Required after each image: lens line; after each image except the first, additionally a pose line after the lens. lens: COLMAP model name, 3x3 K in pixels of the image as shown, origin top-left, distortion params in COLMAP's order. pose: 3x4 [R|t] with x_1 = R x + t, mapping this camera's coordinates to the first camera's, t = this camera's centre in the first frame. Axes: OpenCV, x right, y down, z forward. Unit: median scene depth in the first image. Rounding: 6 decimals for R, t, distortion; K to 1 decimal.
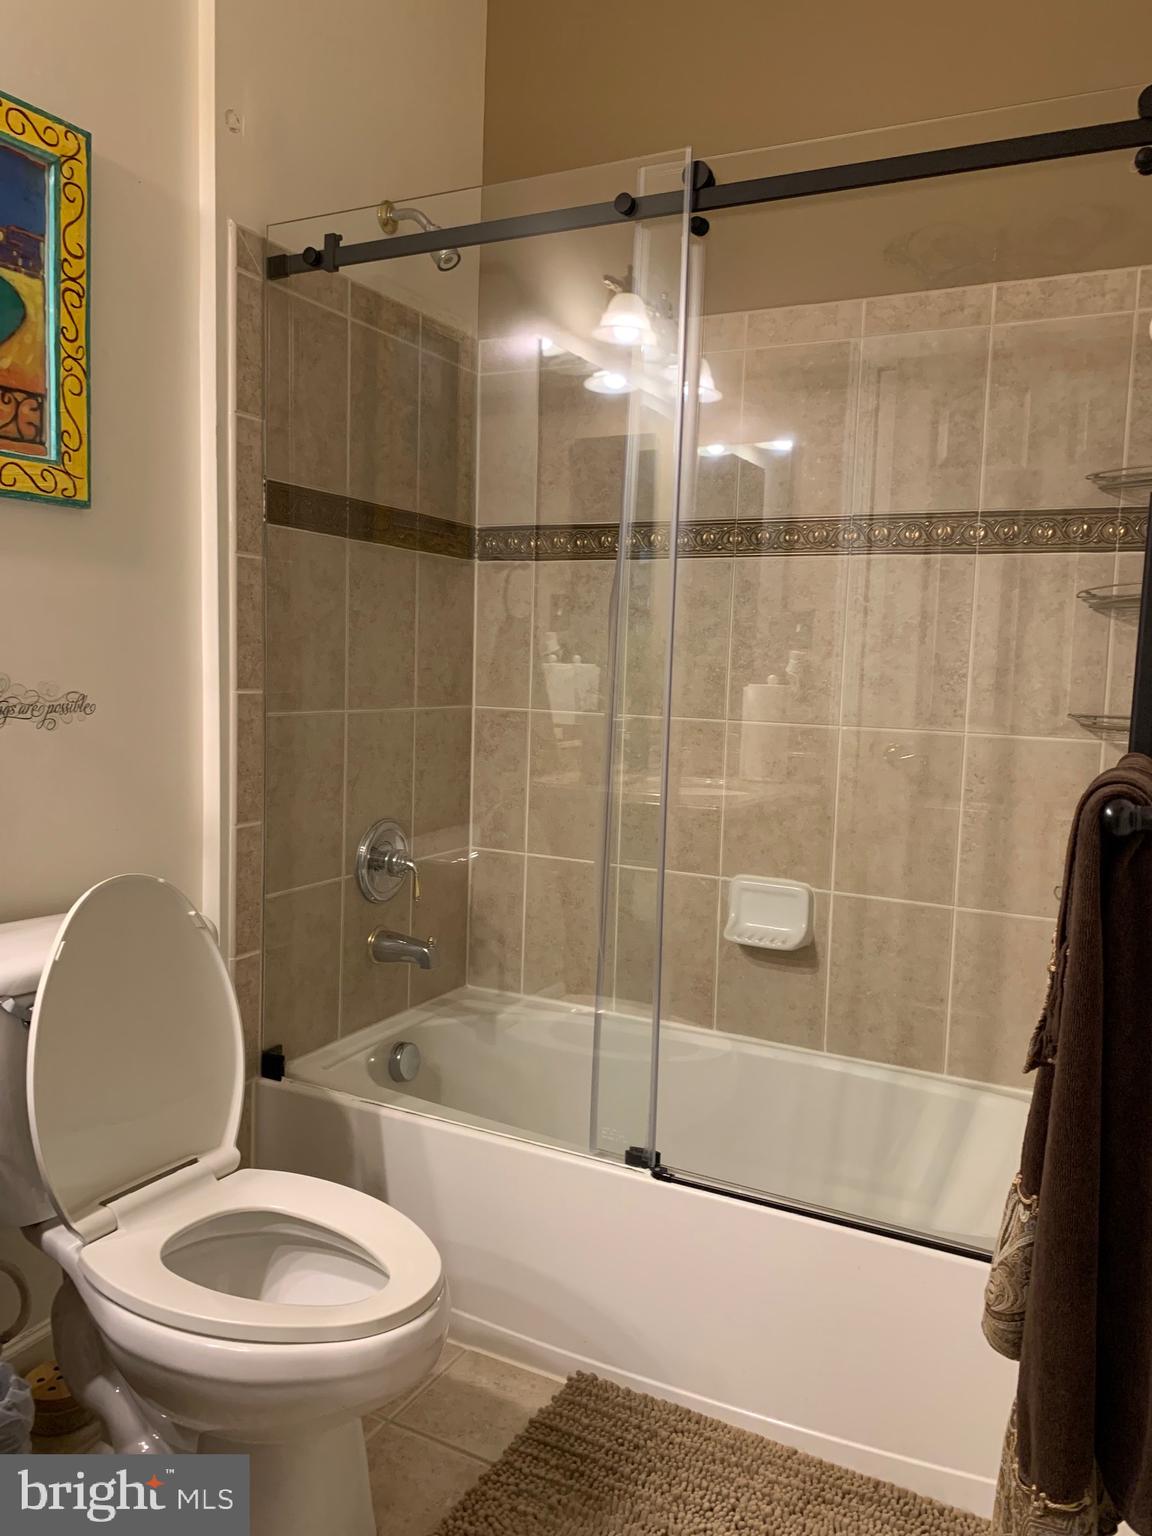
lens RADIAL K [[1165.1, 0, 576.8], [0, 1165.1, 754.2], [0, 0, 1]] dist [0.036143, -0.040728]
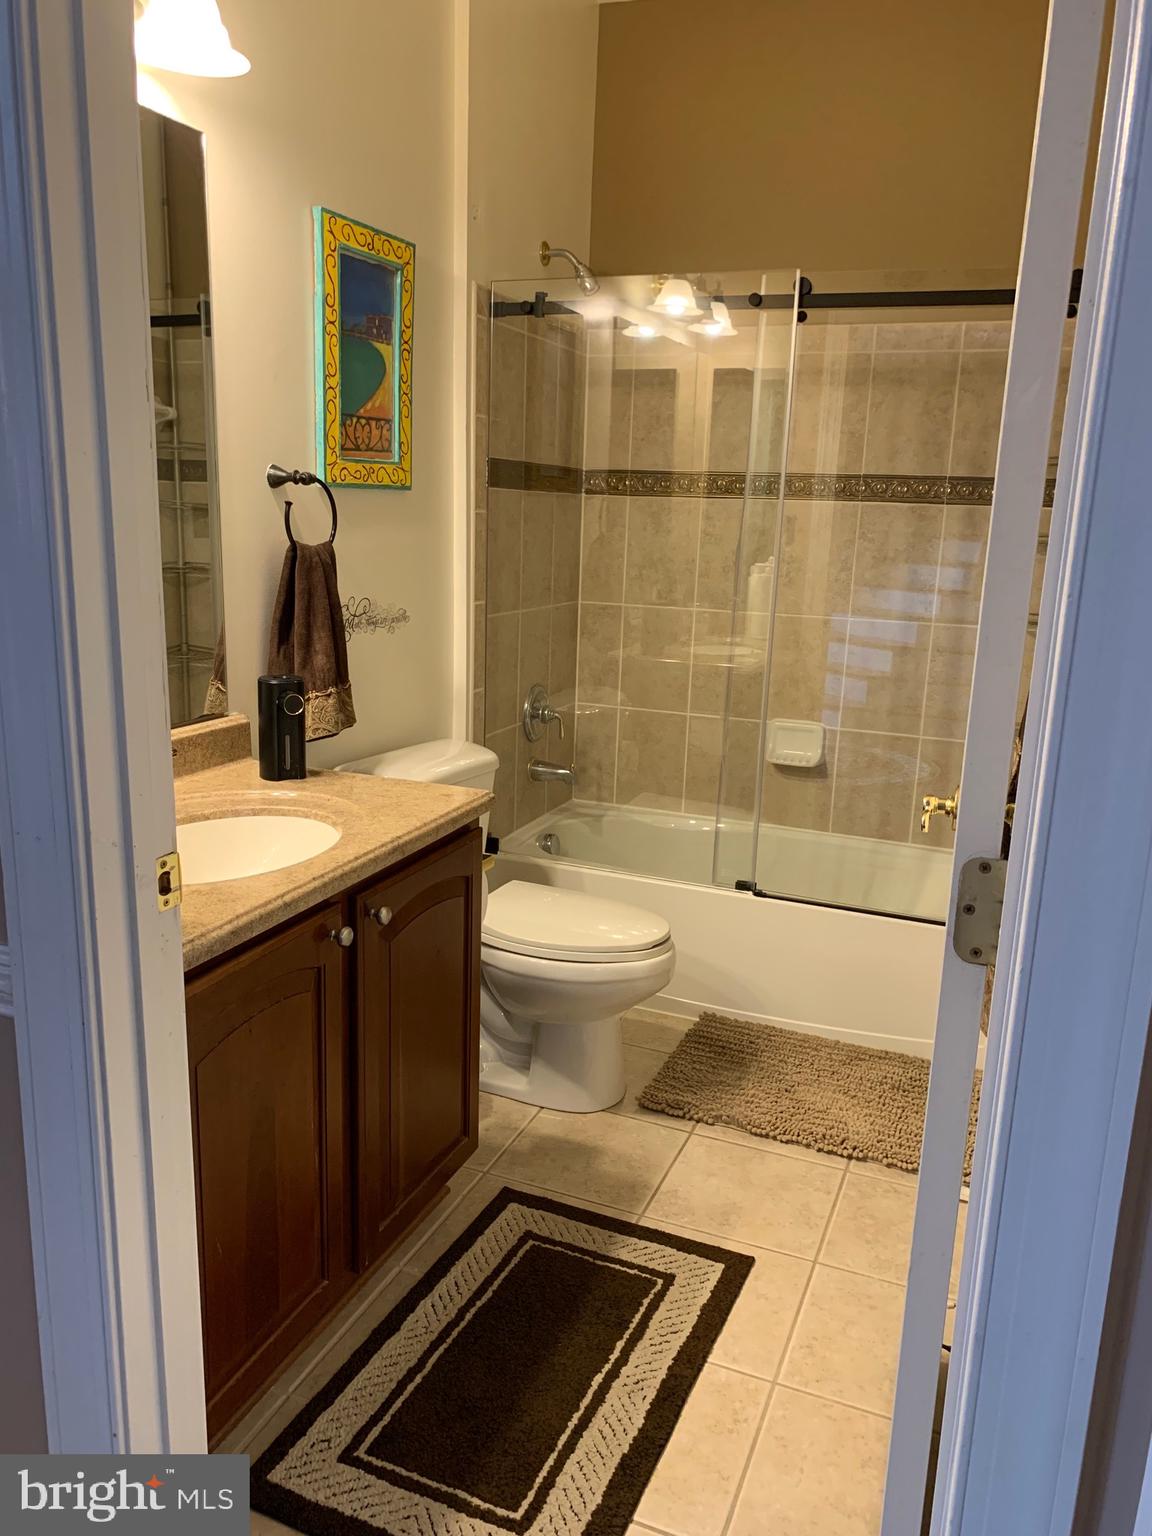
lens RADIAL K [[1165.1, 0, 572.1], [0, 1165.1, 768.0], [0, 0, 1]] dist [0.036143, -0.040728]
pose [[0.995346, -0.019521, 0.094369, -0.289950], [0.006215, 0.990233, 0.139287, -0.047227], [-0.096166, -0.138052, 0.985745, -0.499224]]
